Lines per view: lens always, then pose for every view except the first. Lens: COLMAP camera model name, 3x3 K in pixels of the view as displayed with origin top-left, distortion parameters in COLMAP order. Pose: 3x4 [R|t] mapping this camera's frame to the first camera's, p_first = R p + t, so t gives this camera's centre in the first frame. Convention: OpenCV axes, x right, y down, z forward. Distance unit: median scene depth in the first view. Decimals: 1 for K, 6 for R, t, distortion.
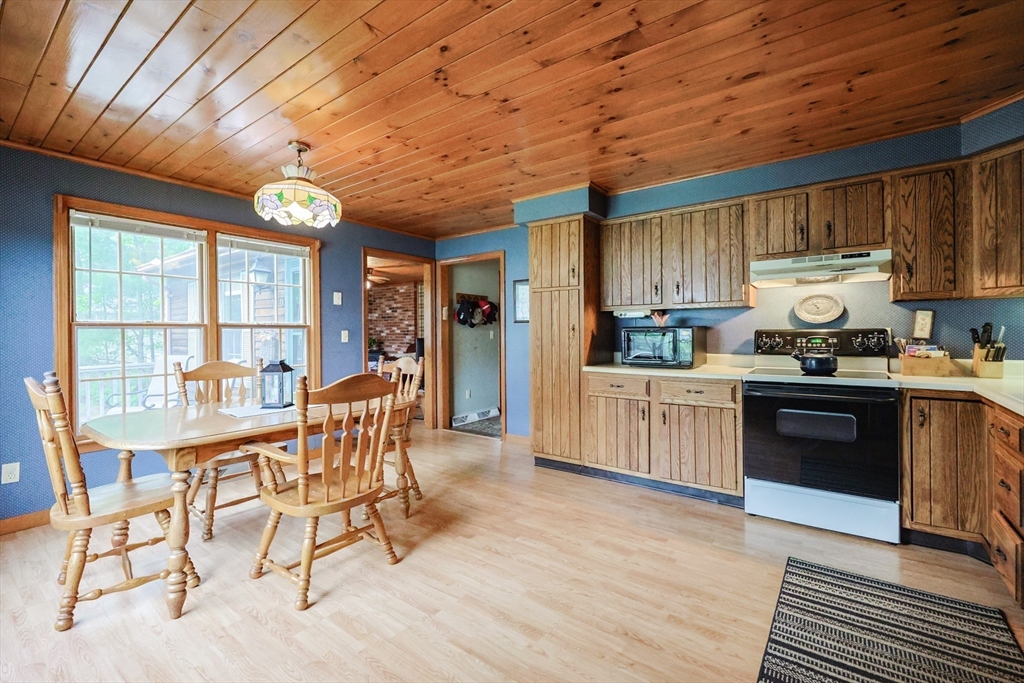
lens RADIAL K [[440.7, 0, 515.4], [0, 440.7, 333.6], [0, 0, 1]] dist [0.002243, 0.000217]
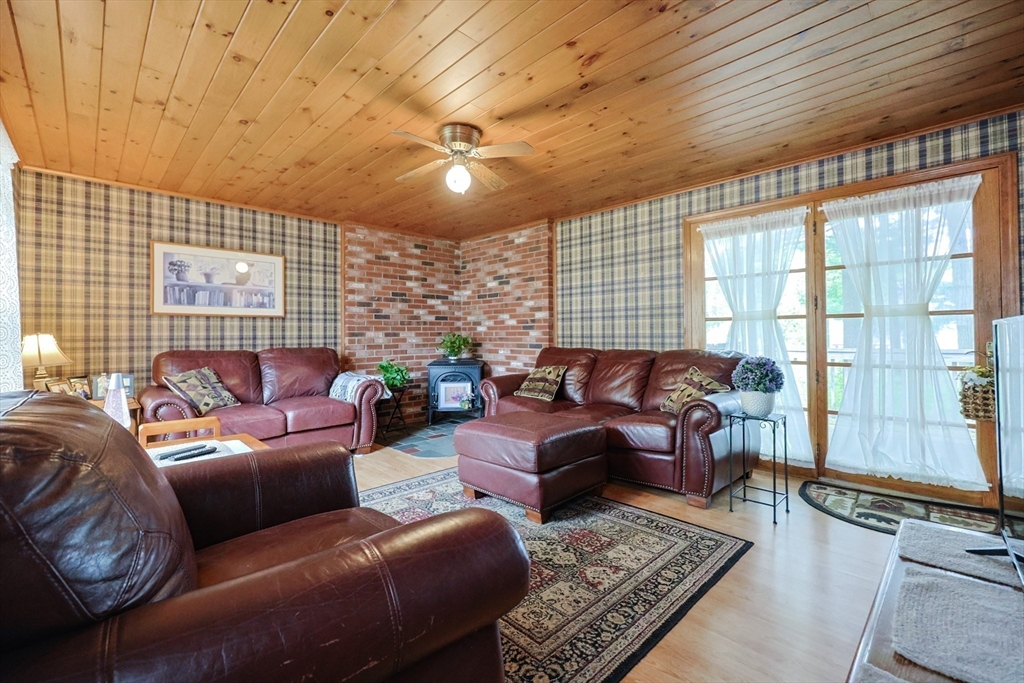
lens RADIAL K [[440.7, 0, 515.7], [0, 440.7, 328.1], [0, 0, 1]] dist [0.002243, 0.000217]
pose [[0.988155, -0.002498, -0.153436, -0.431200], [-0.000101, 0.999857, -0.016931, 0.023608], [0.153456, 0.016746, 0.988014, 1.178888]]
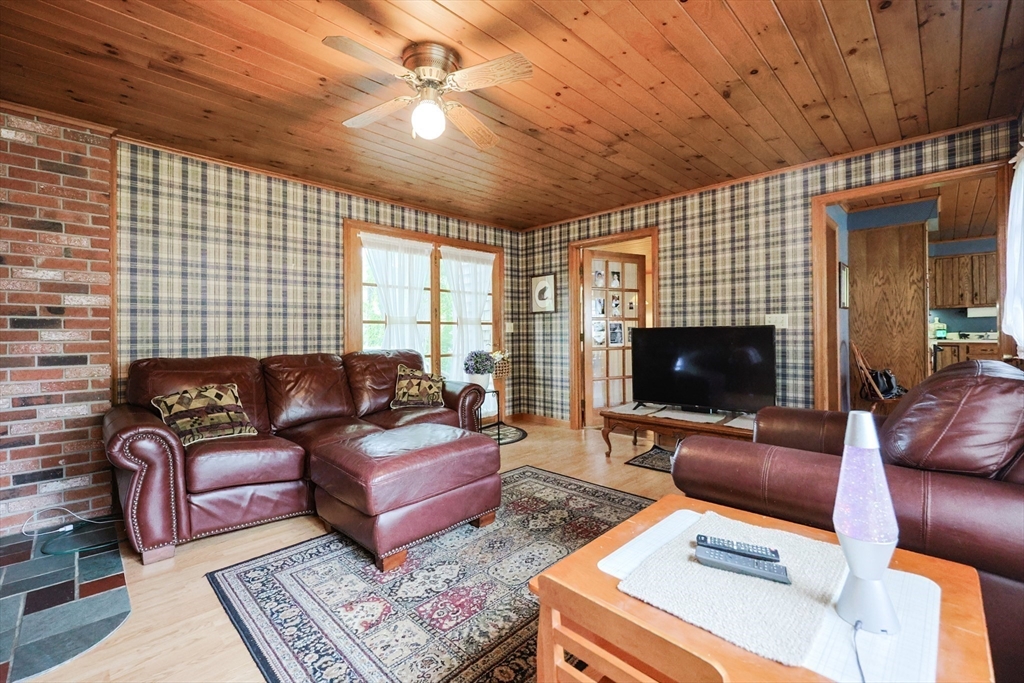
lens RADIAL K [[440.7, 0, 523.3], [0, 440.7, 327.7], [0, 0, 1]] dist [0.002243, 0.000217]
pose [[0.118727, 0.019226, 0.992741, -1.044334], [0.013883, 0.999683, -0.021021, 0.028091], [-0.992830, 0.016278, 0.118423, 1.633791]]
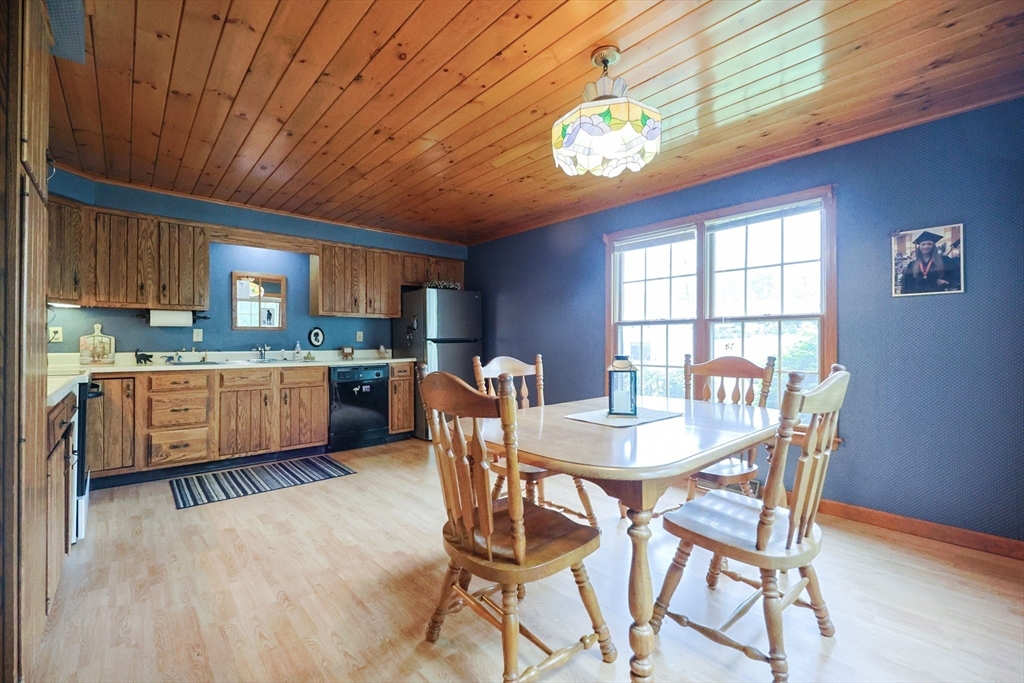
lens RADIAL K [[440.7, 0, 517.6], [0, 440.7, 341.2], [0, 0, 1]] dist [0.002243, 0.000217]
pose [[-0.980991, 0.008104, 0.193884, -0.299909], [0.008705, 0.999960, 0.002245, 0.017198], [-0.193858, 0.003890, -0.981022, 1.060186]]
